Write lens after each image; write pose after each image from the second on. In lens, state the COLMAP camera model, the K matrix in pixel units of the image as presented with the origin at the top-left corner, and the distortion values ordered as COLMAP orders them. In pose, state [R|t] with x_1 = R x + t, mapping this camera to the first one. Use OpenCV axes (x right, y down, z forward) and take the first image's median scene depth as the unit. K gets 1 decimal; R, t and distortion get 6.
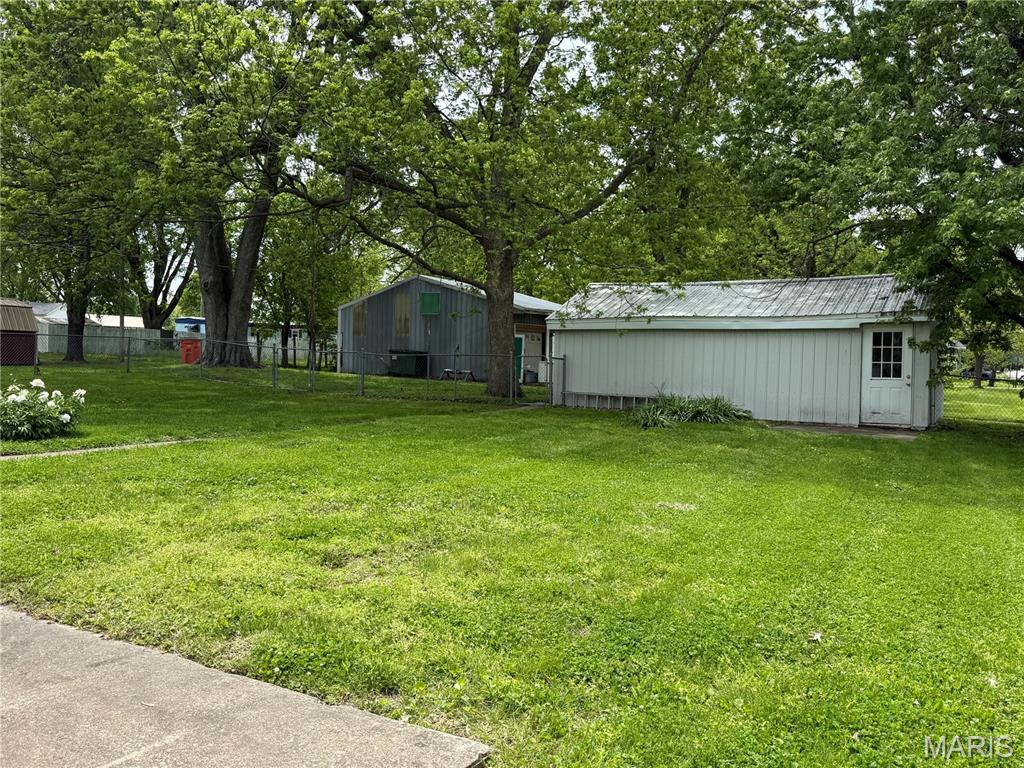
lens RADIAL K [[869.1, 0, 511.6], [0, 869.1, 392.1], [0, 0, 1]] dist [0.032100, -0.036530]
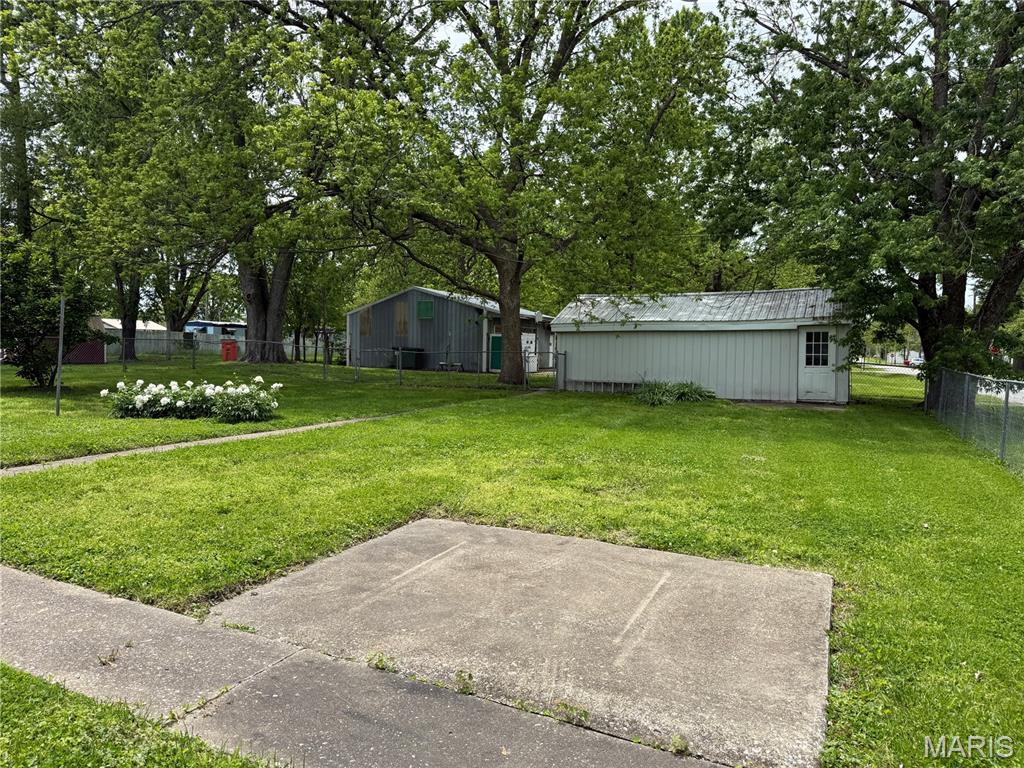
lens RADIAL K [[715.2, 0, 512.1], [0, 715.2, 375.2], [0, 0, 1]] dist [0.039654, -0.052443]
pose [[0.997237, -0.013866, 0.072980, -0.107751], [0.014310, 0.999882, -0.005562, -0.002191], [-0.072894, 0.006591, 0.997318, -0.063088]]
